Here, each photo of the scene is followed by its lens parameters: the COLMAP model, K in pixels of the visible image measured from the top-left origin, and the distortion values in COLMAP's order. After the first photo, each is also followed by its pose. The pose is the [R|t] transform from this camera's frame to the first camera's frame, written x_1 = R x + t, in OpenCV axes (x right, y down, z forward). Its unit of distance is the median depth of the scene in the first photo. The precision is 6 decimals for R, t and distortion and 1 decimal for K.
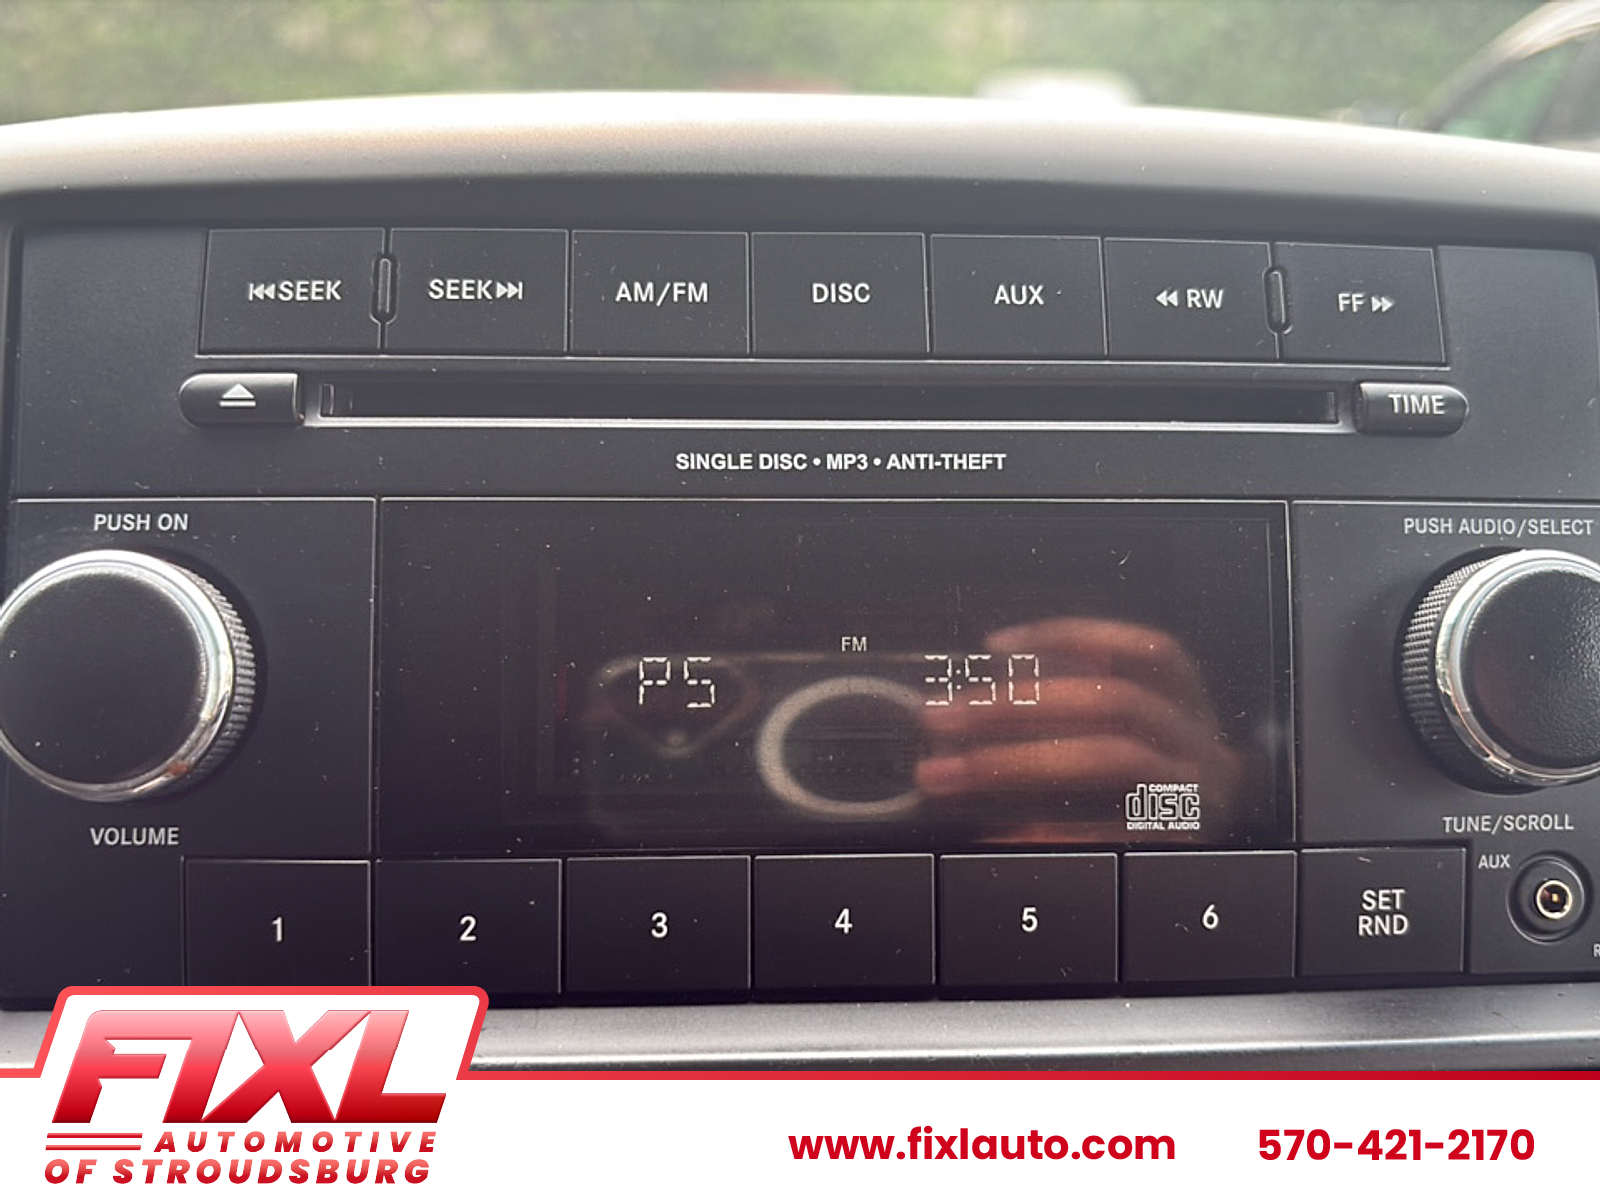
lens RADIAL K [[1588.7, 0, 795.5], [0, 1588.7, 590.4], [0, 0, 1]] dist [0.066120, -0.305553]
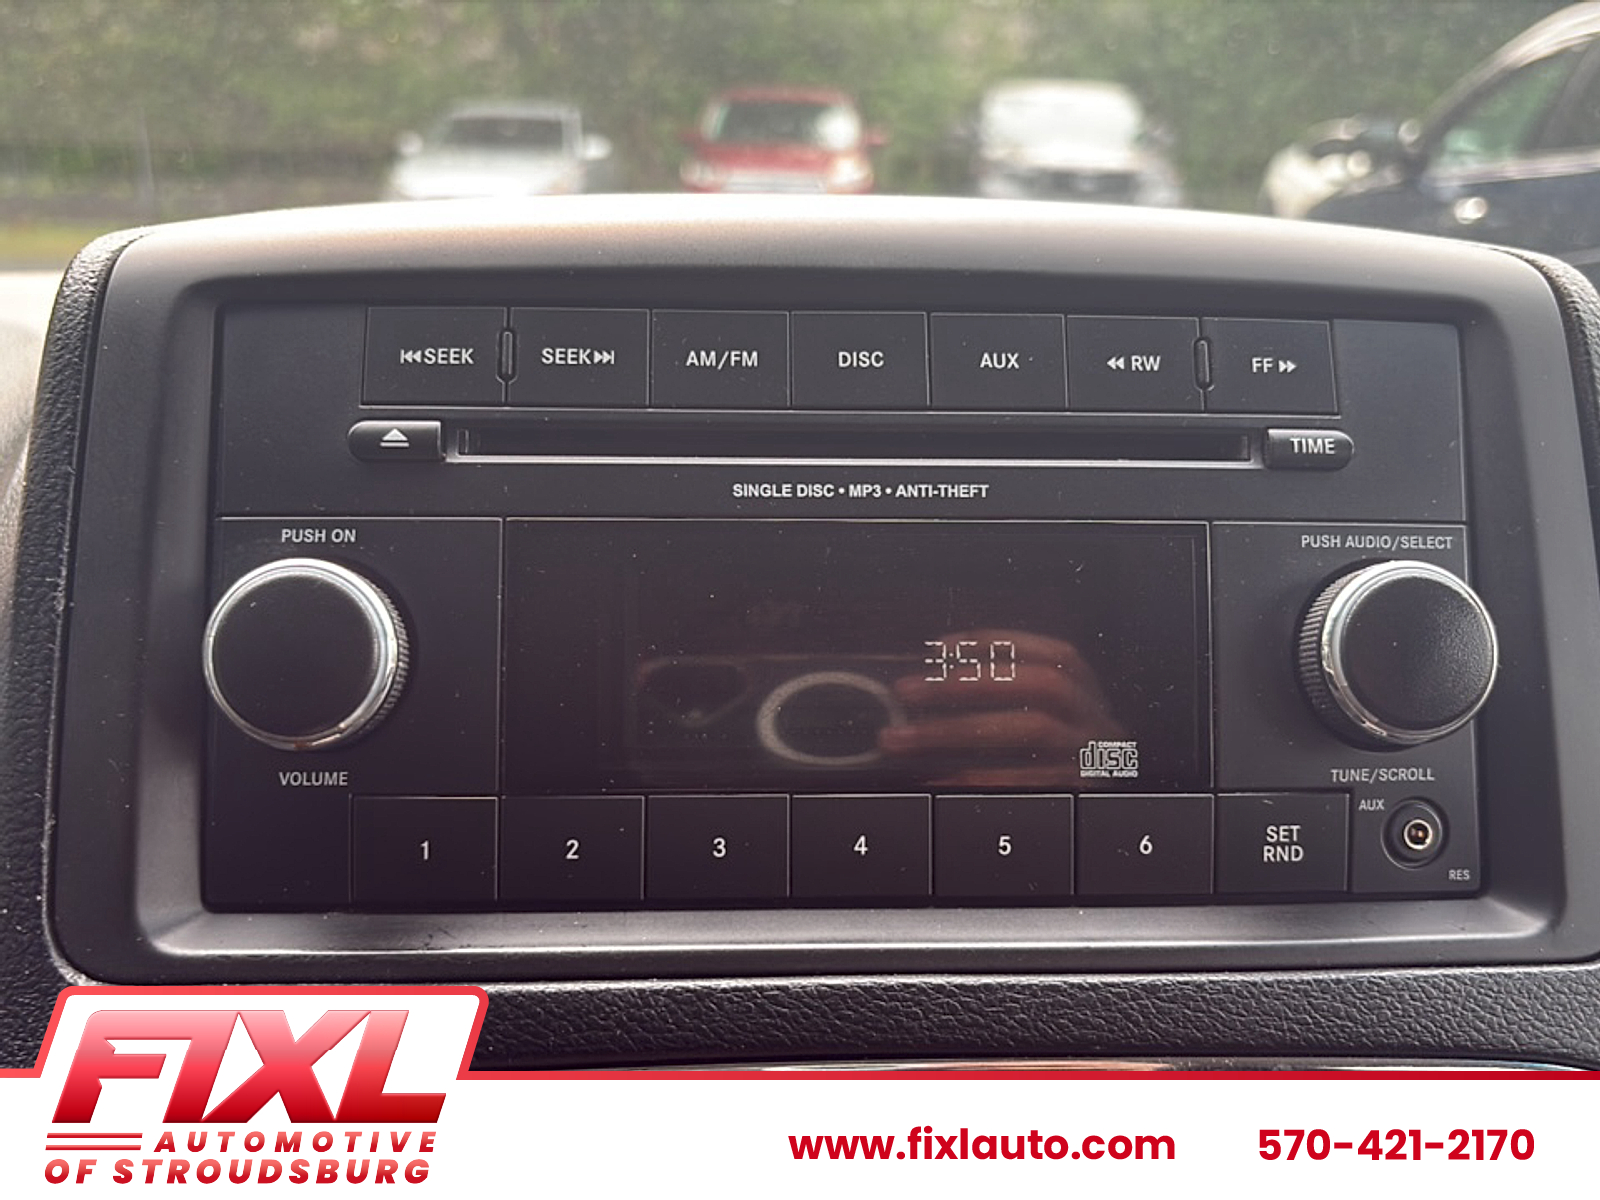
lens RADIAL K [[1544.7, 0, 800.0], [0, 1544.7, 600.0], [0, 0, 1]] dist [0.106732, -0.270061]
pose [[0.999986, 0.003752, -0.003772, -0.015309], [-0.003723, 0.999964, 0.007676, -0.001760], [0.003801, -0.007662, 0.999963, -0.256398]]
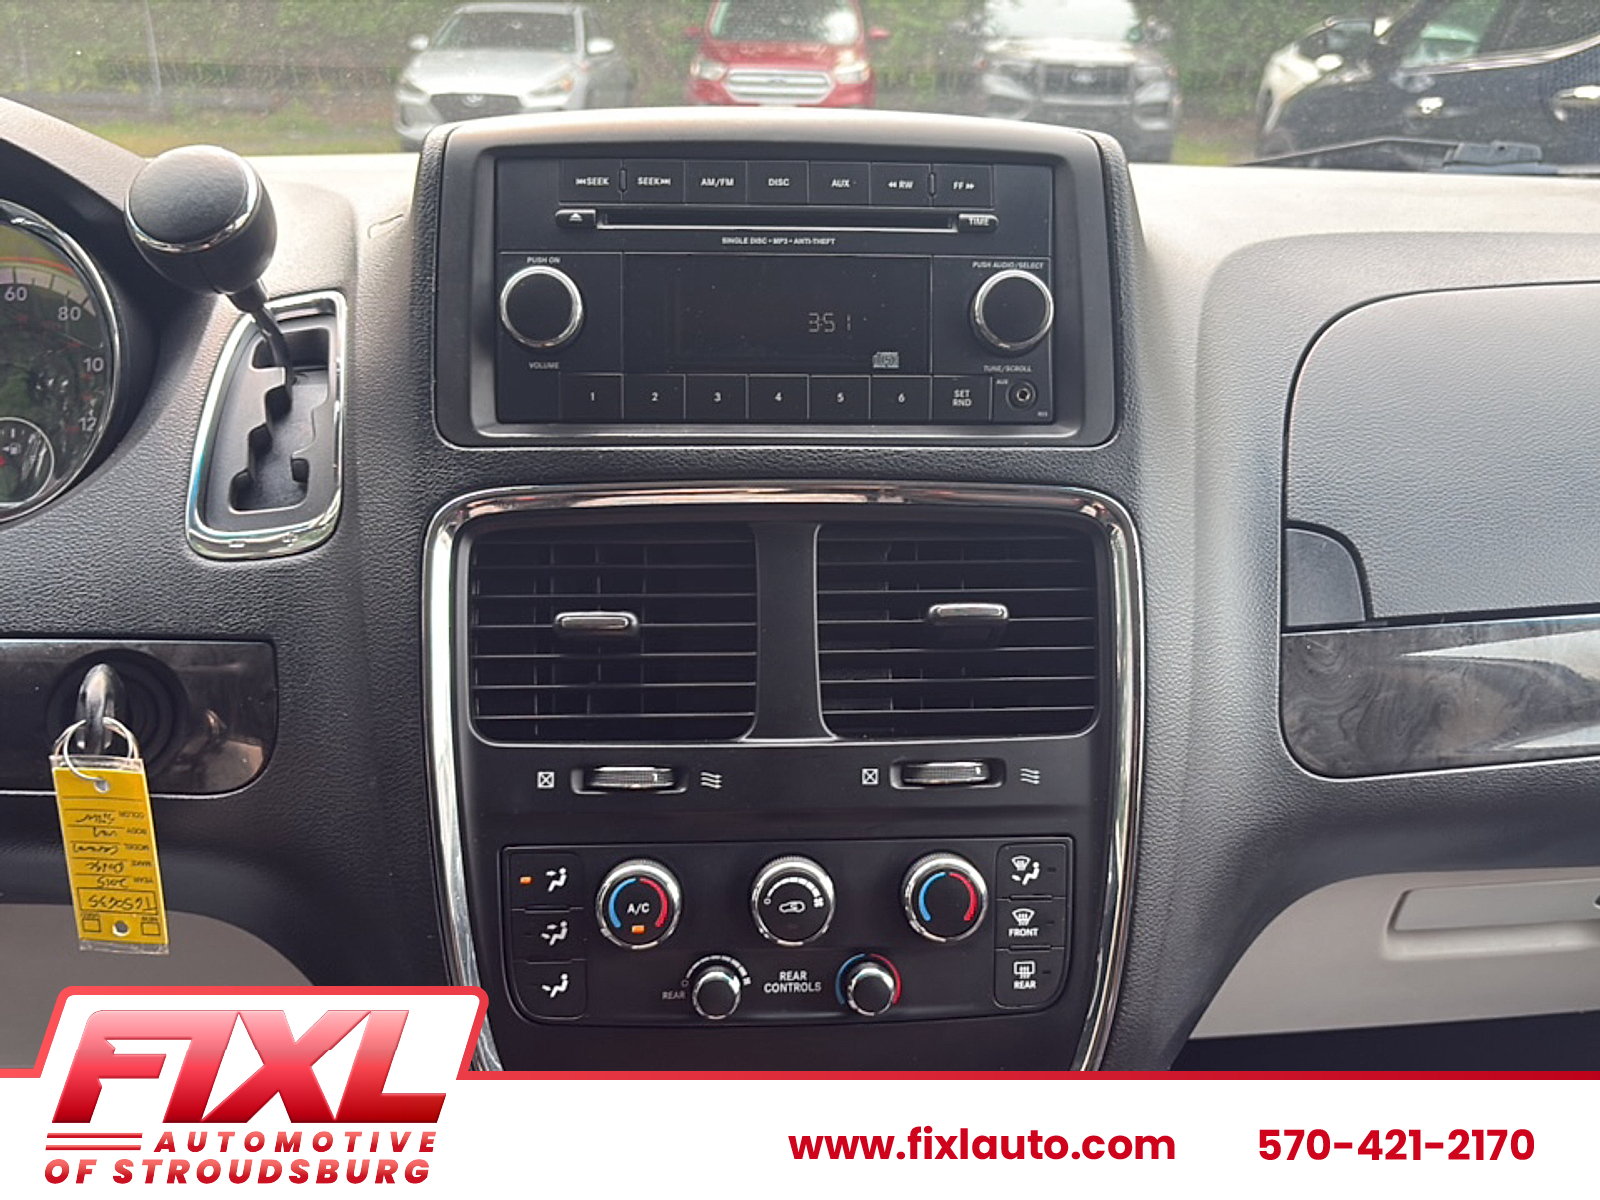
lens RADIAL K [[1544.7, 0, 800.0], [0, 1544.7, 600.0], [0, 0, 1]] dist [0.106732, -0.270061]
pose [[0.999974, 0.002042, -0.006975, 0.089769], [-0.001559, 0.997648, 0.068523, 0.383908], [0.007099, -0.068510, 0.997625, -1.906822]]
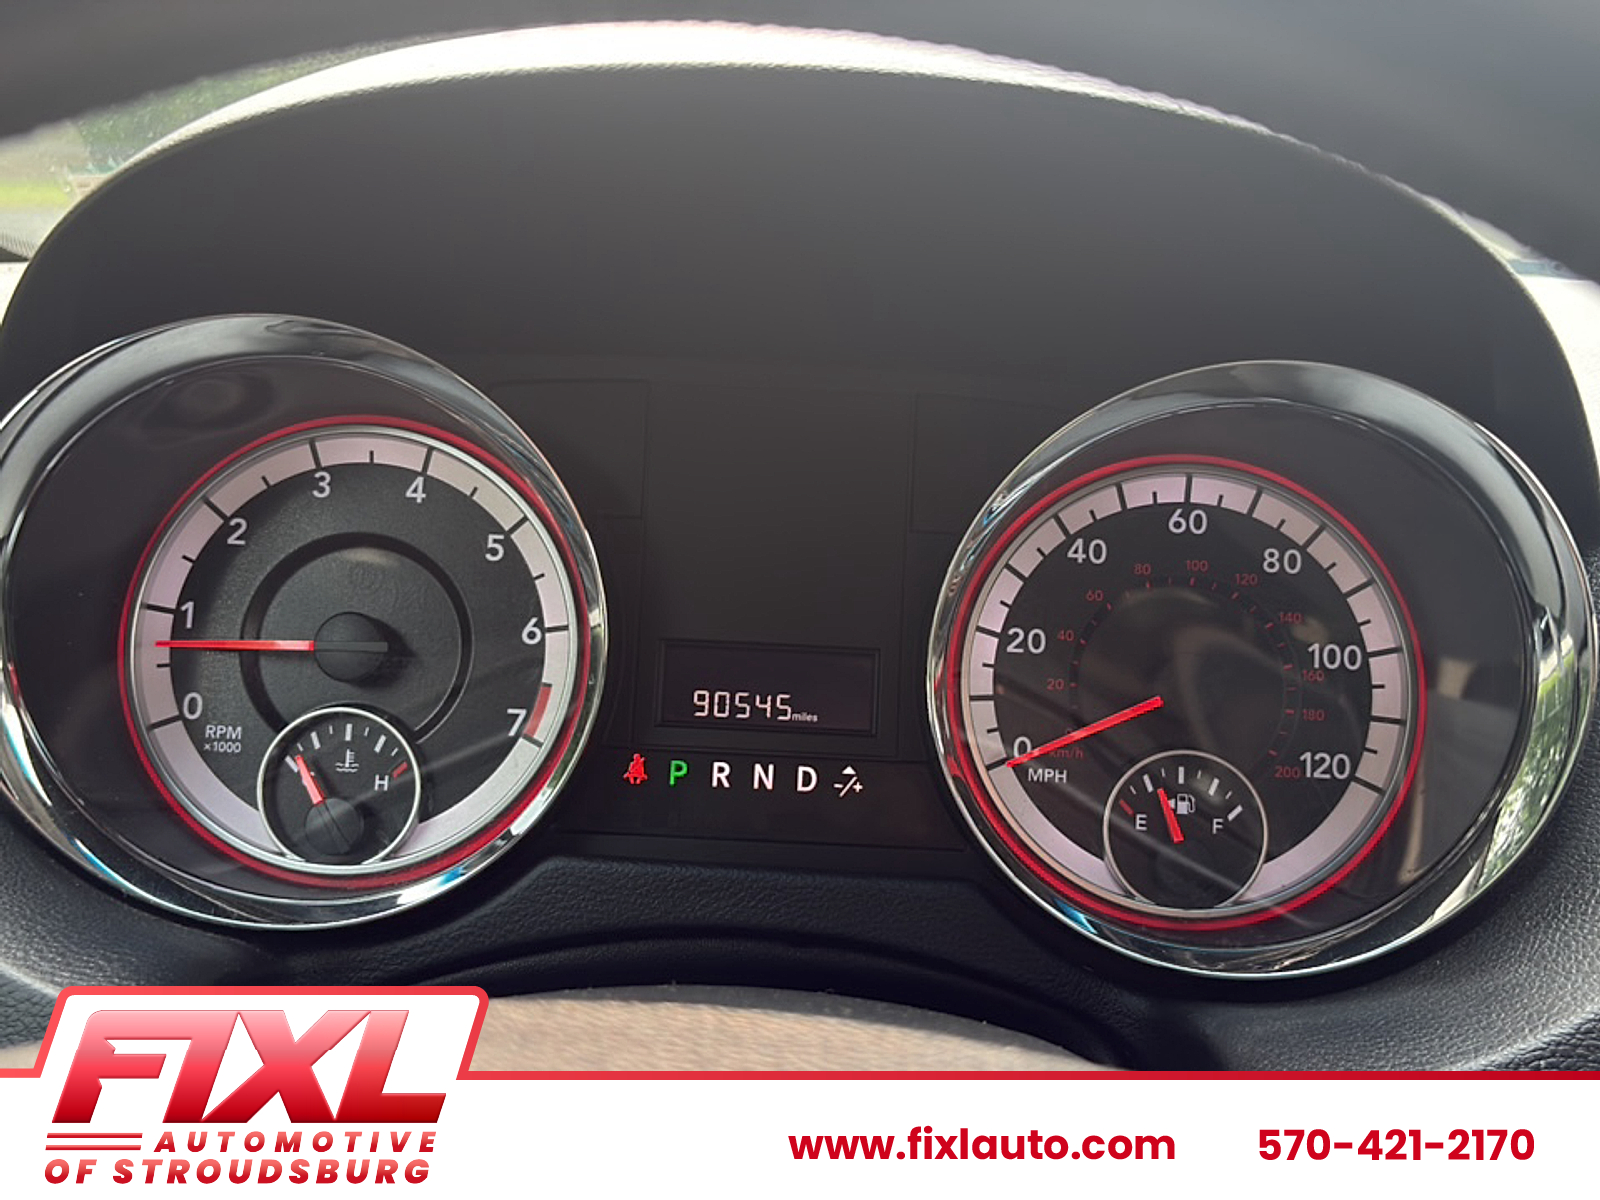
lens RADIAL K [[1544.8, 0, 800.0], [0, 1544.8, 600.0], [0, 0, 1]] dist [0.025178, -0.107806]
pose [[0.994991, 0.059561, -0.080289, -1.999536], [-0.057832, 0.998045, 0.023692, 0.023053], [0.081543, -0.018930, 0.996490, -0.356054]]
